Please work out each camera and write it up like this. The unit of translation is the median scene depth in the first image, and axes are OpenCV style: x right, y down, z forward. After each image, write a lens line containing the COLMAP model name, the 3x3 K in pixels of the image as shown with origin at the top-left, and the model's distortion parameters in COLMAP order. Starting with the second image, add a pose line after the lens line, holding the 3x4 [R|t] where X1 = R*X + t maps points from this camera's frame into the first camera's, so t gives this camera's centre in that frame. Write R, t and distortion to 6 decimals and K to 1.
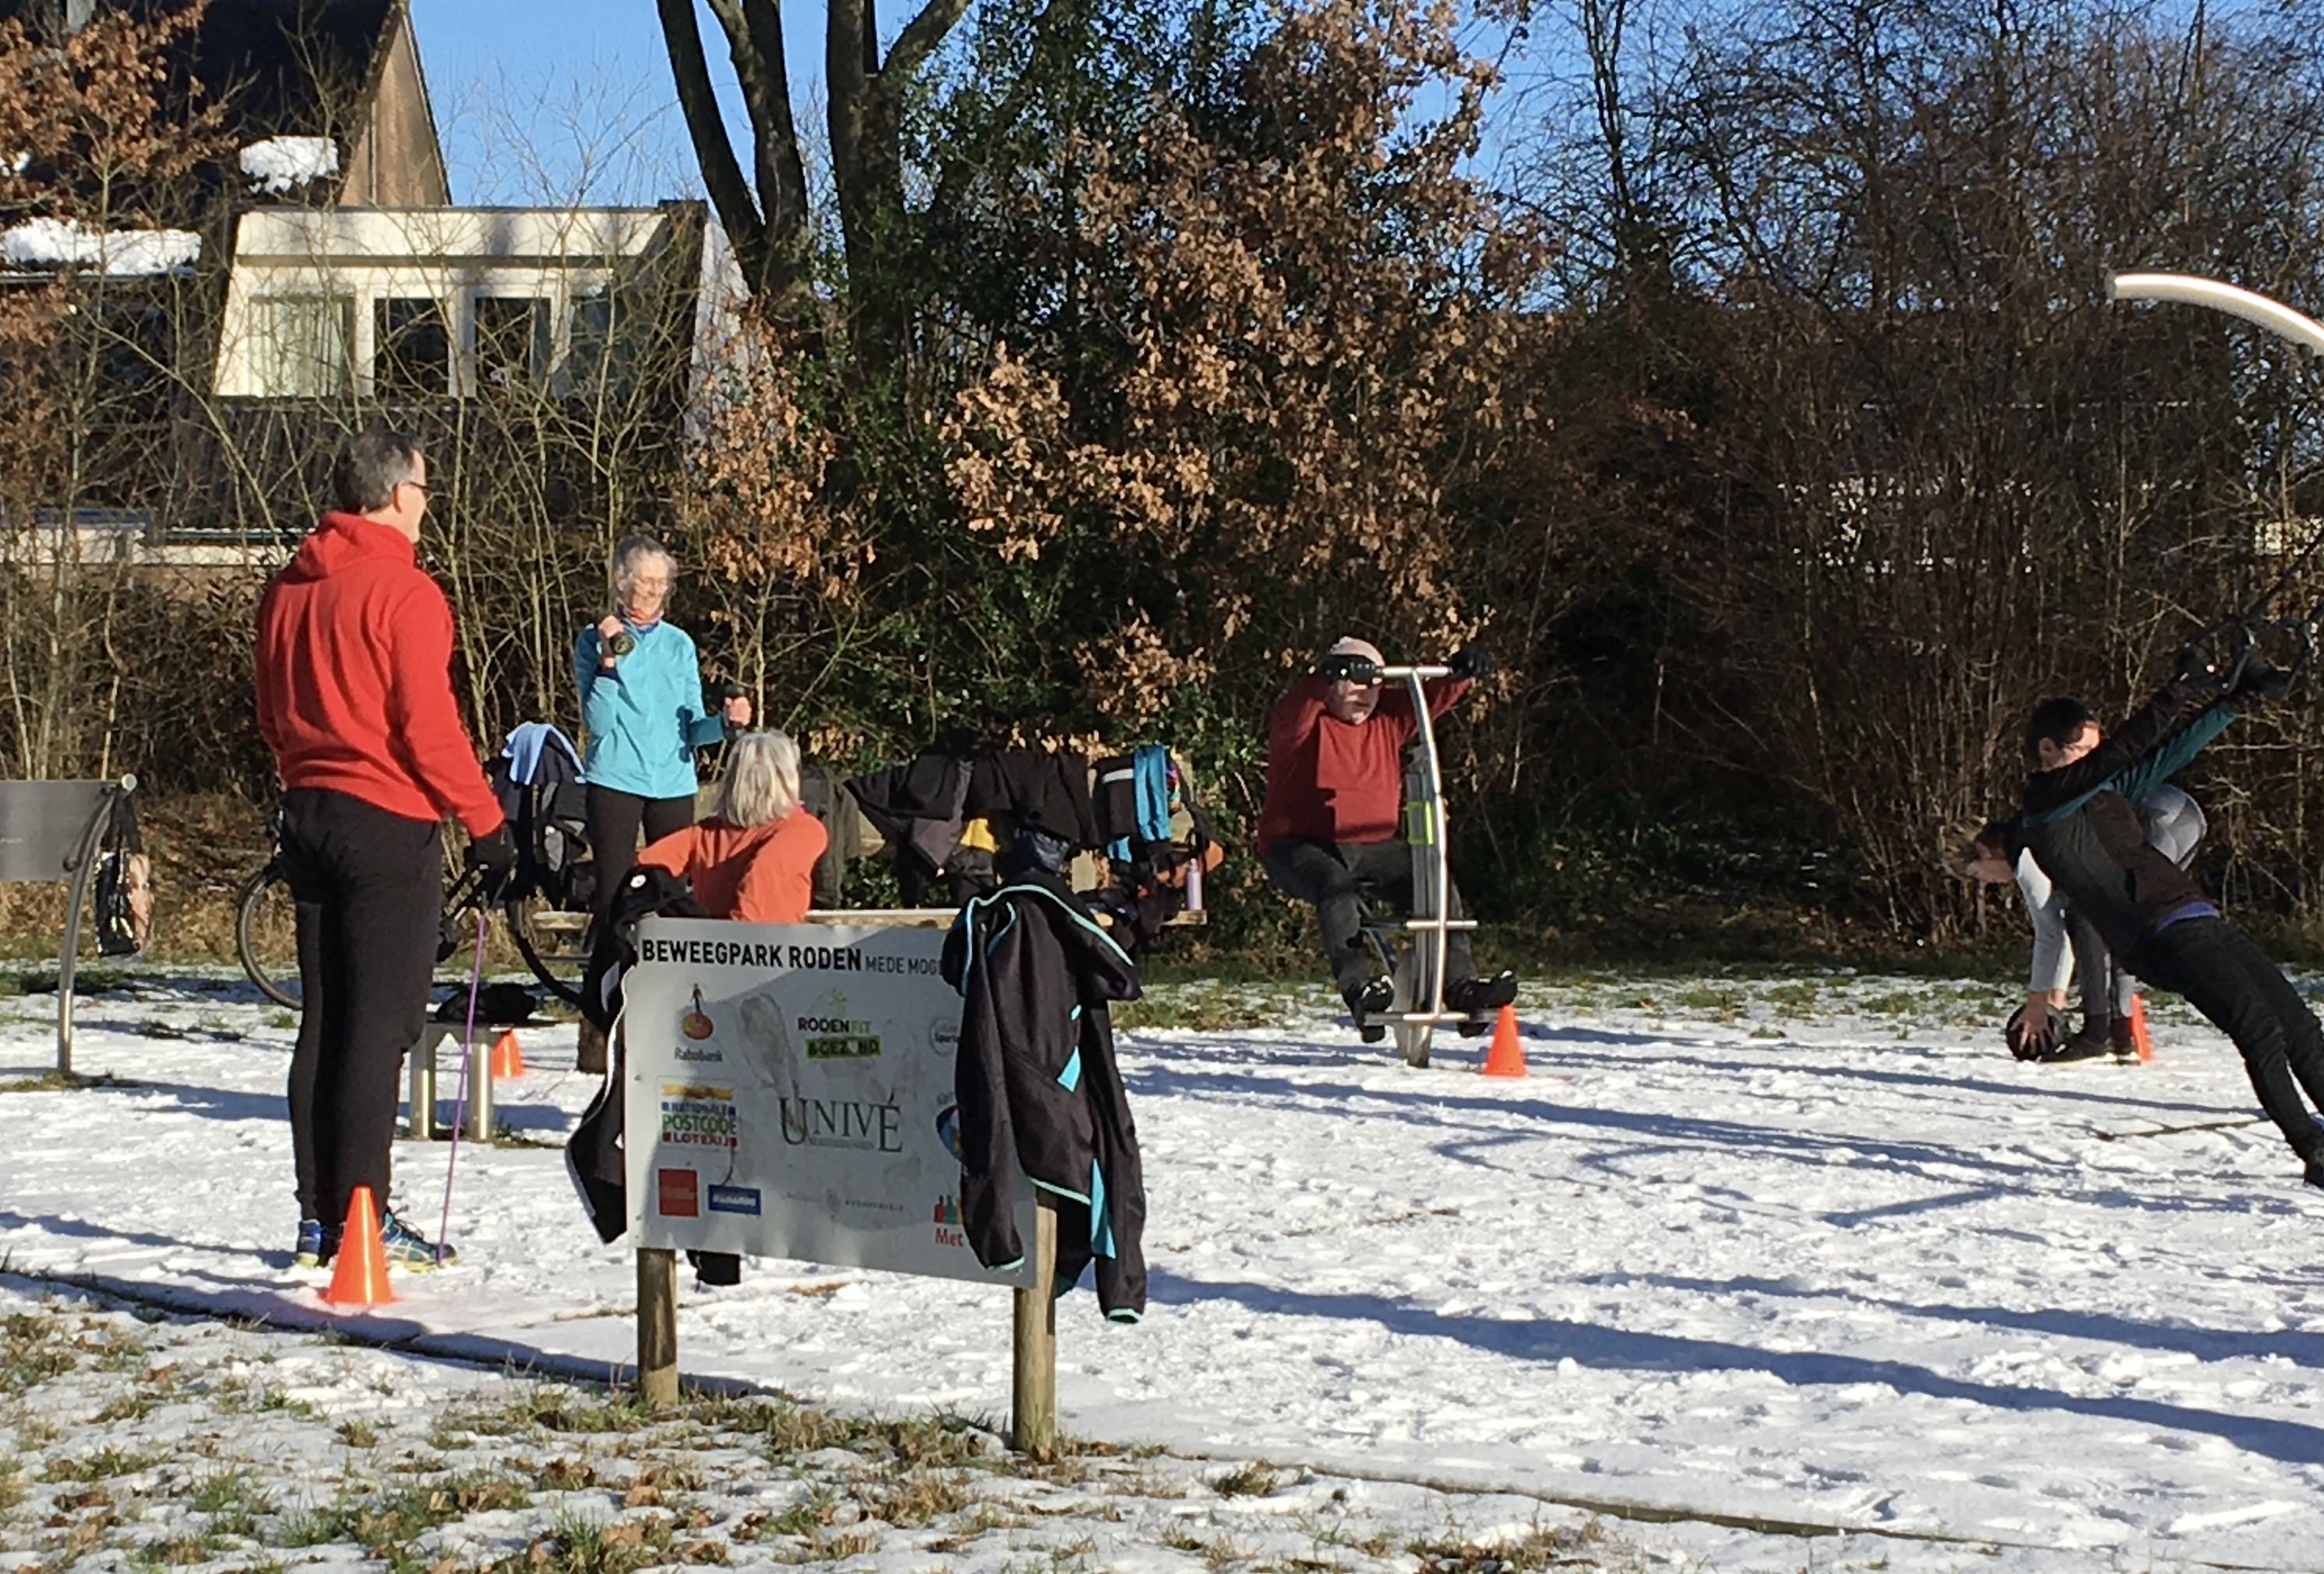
lens RADIAL K [[5261.7, 0, 788.1], [0, 5261.7, 1091.7], [0, 0, 1]] dist [0.042836, 0.376649]
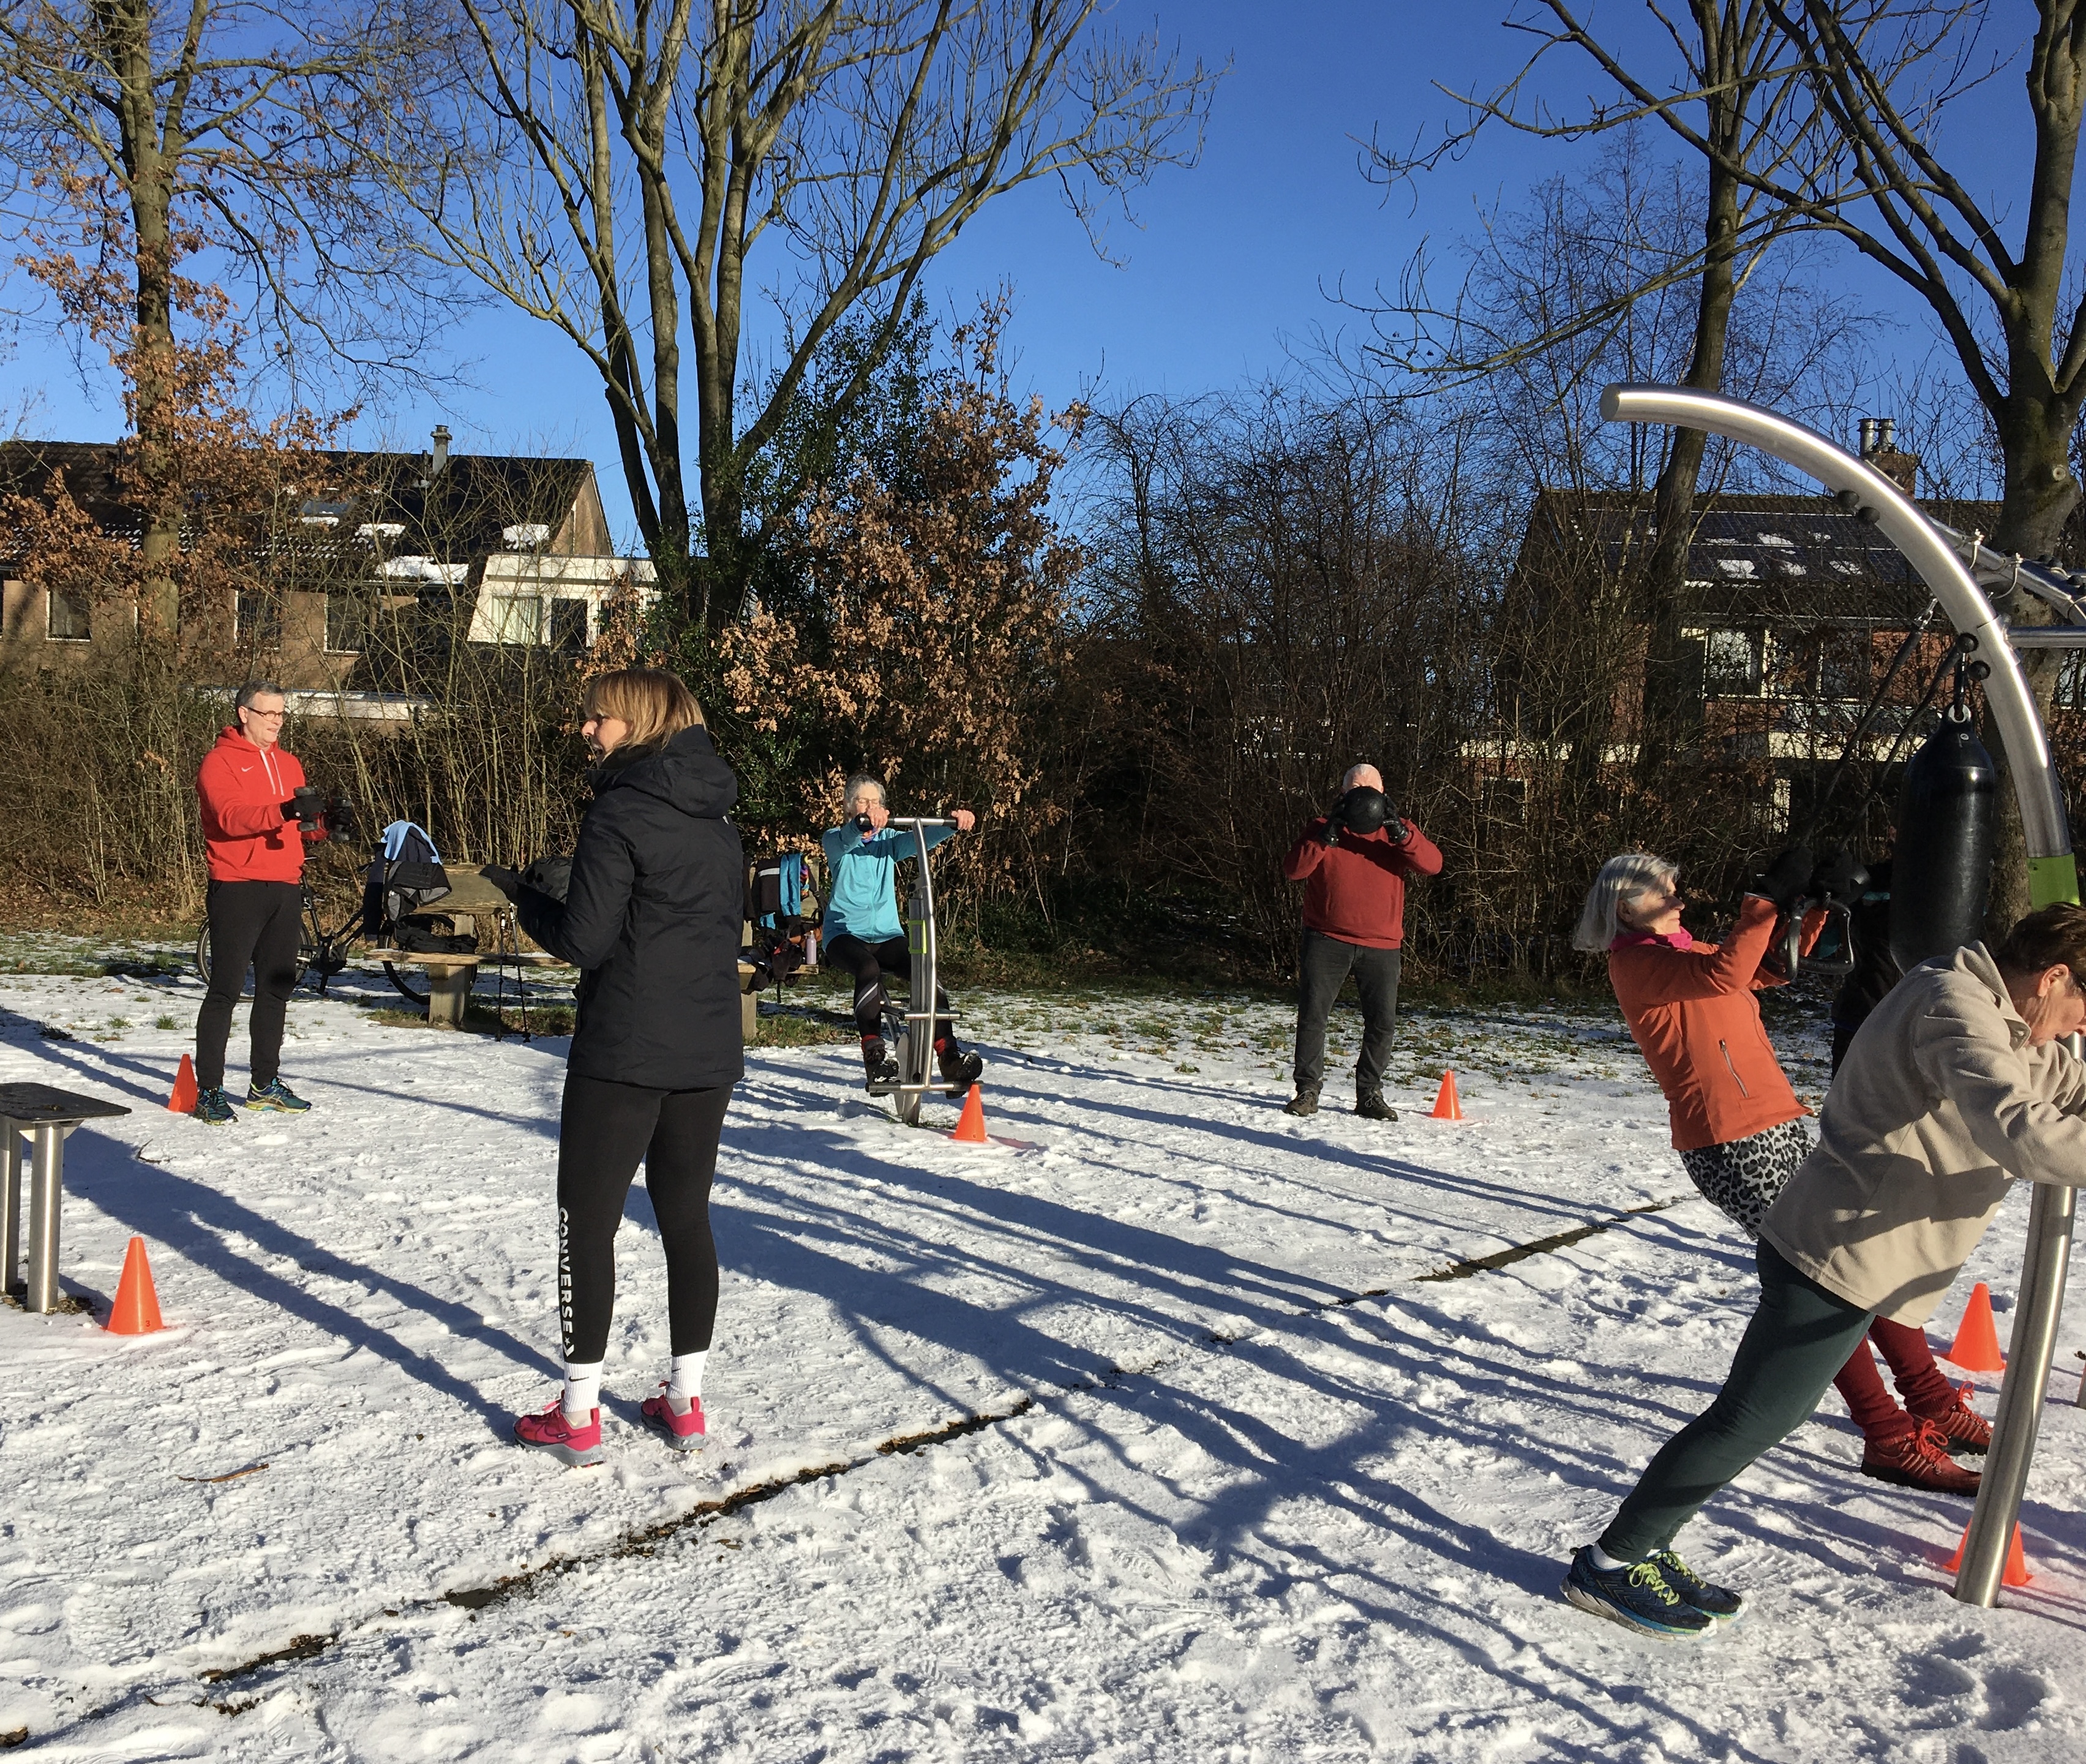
lens RADIAL K [[1988.7, 0, 846.1], [0, 1988.7, 913.8], [0, 0, 1]] dist [0.064947, -0.096334]
pose [[0.999231, 0.039105, -0.002750, 0.087062], [-0.039134, 0.999166, -0.011662, -0.042233], [0.002292, 0.011760, 0.999928, 0.425357]]
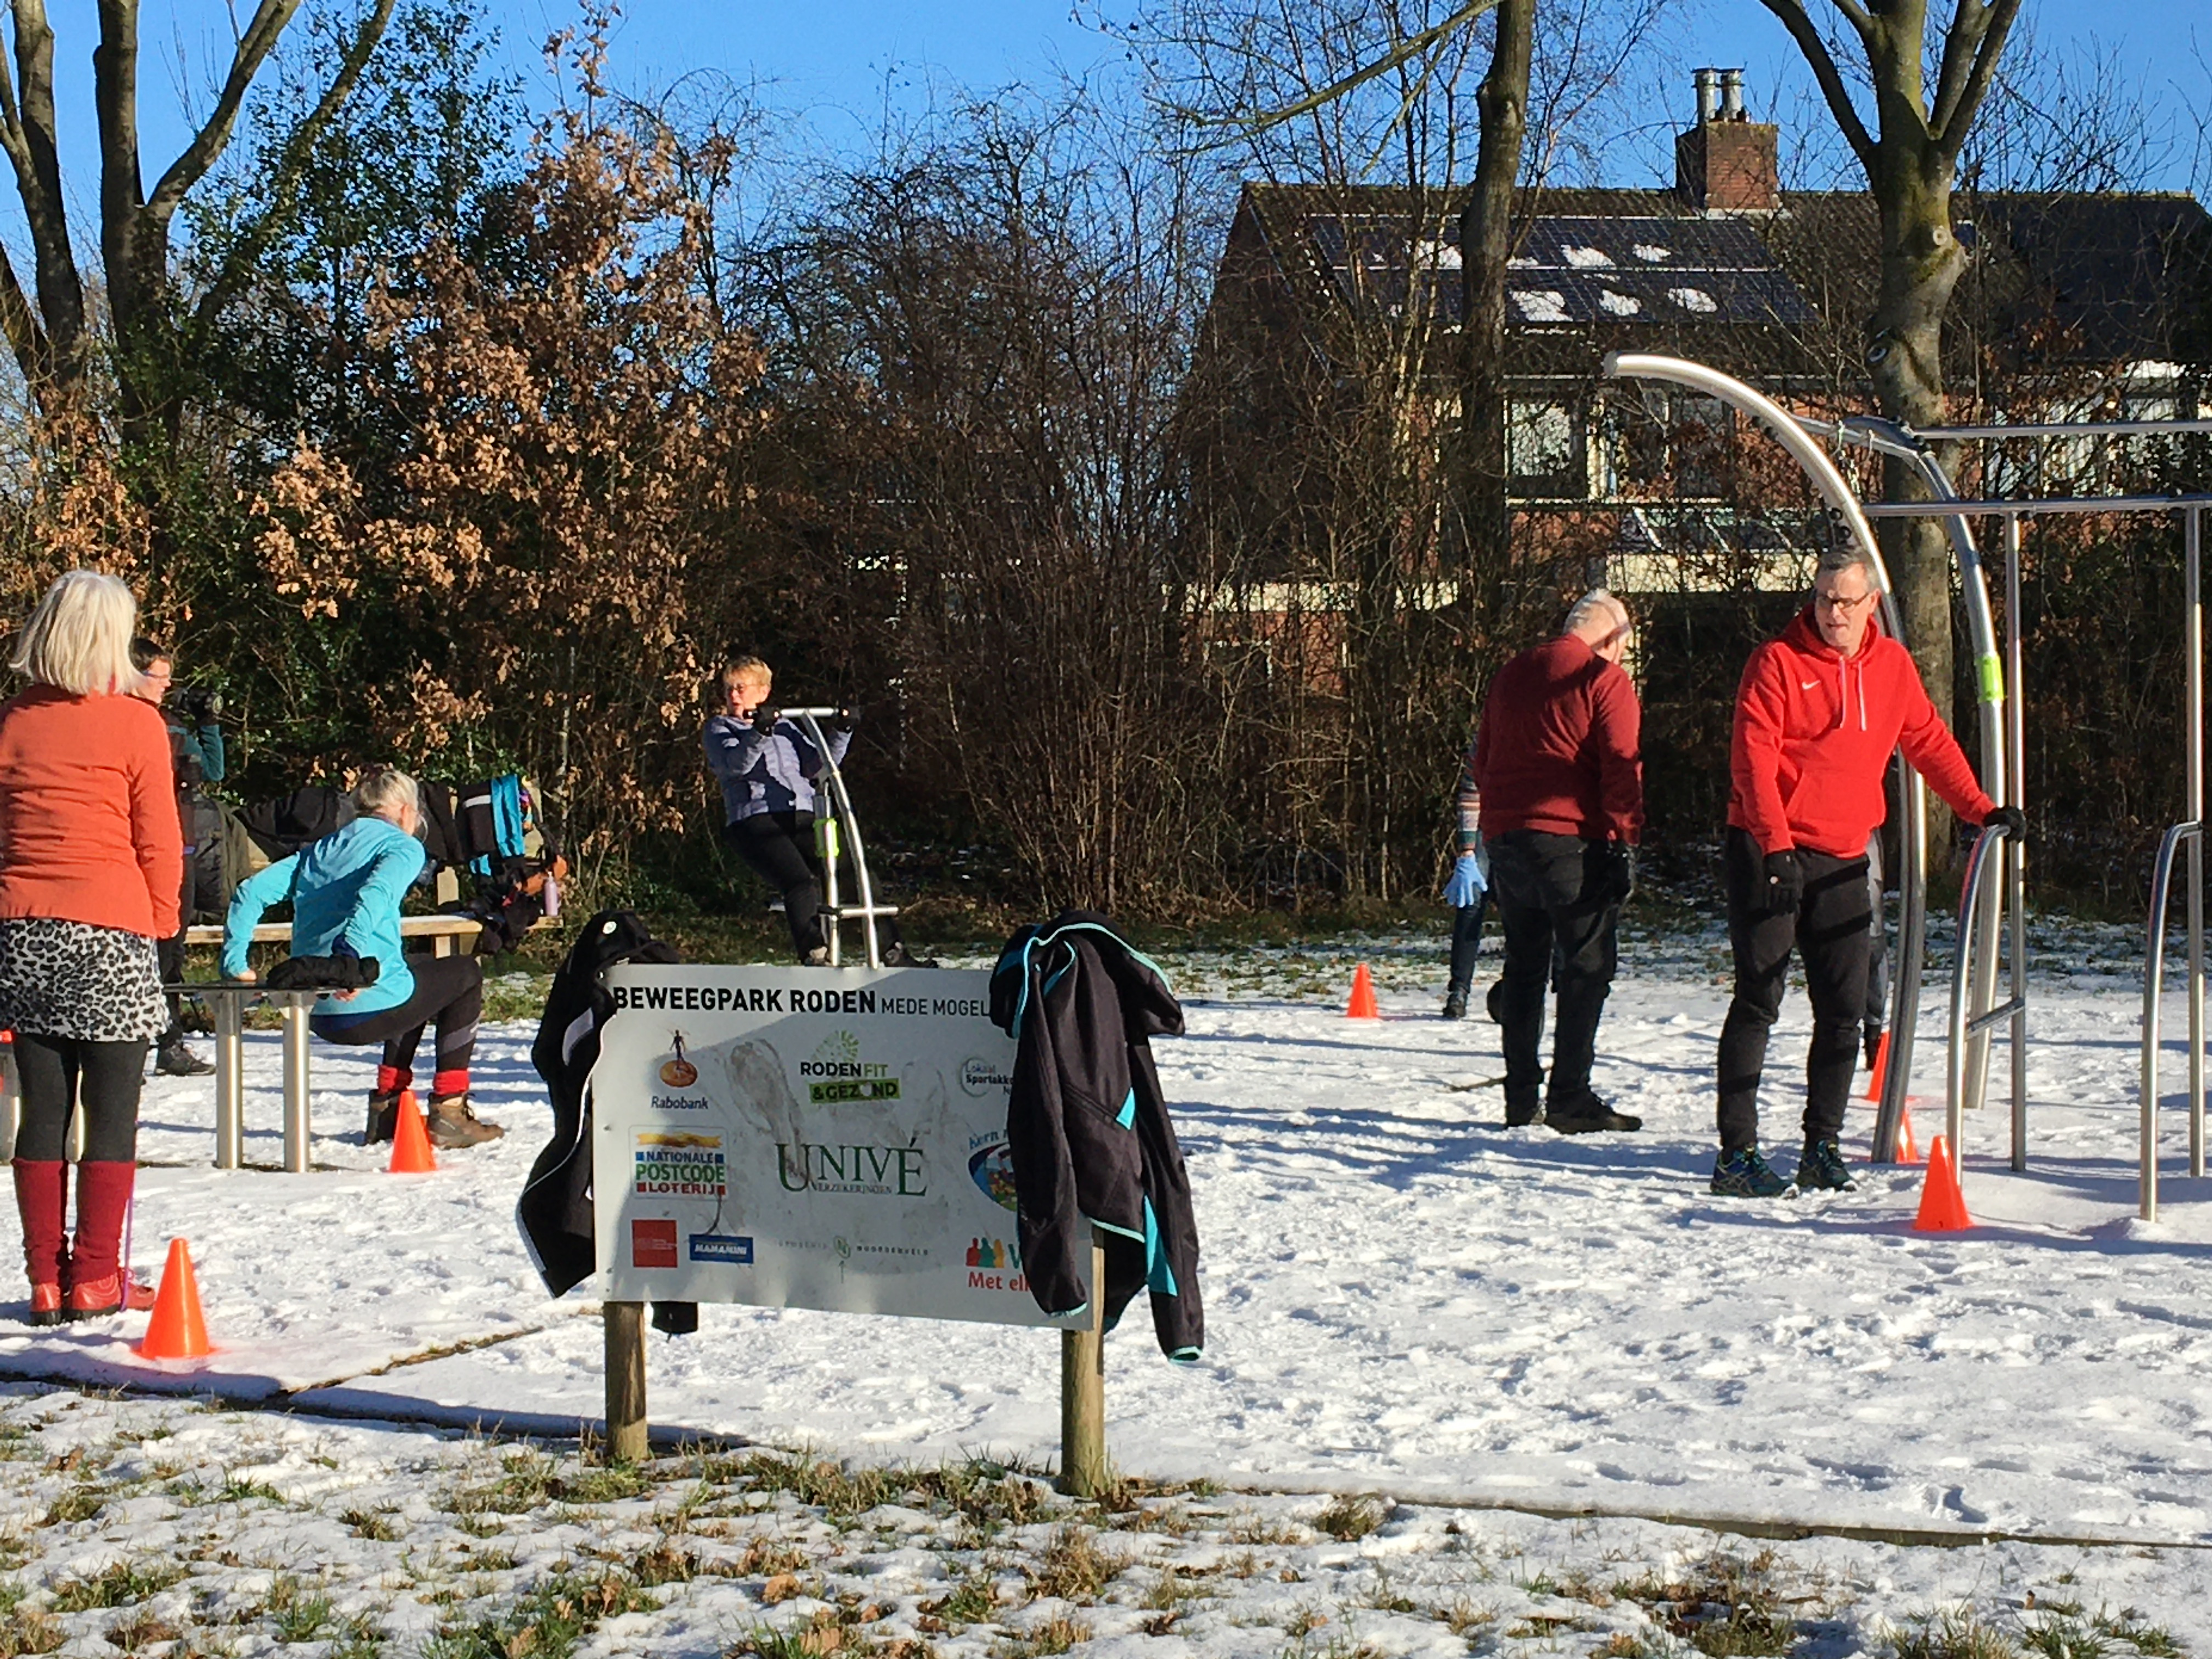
lens RADIAL K [[4031.8, 0, 1046.2], [0, 4031.8, 869.2], [0, 0, 1]] dist [0.100049, -0.161196]
pose [[0.956398, -0.026628, 0.290850, -0.076240], [0.038226, 0.998681, -0.034266, -0.009942], [-0.289554, 0.043890, 0.956155, 0.115969]]
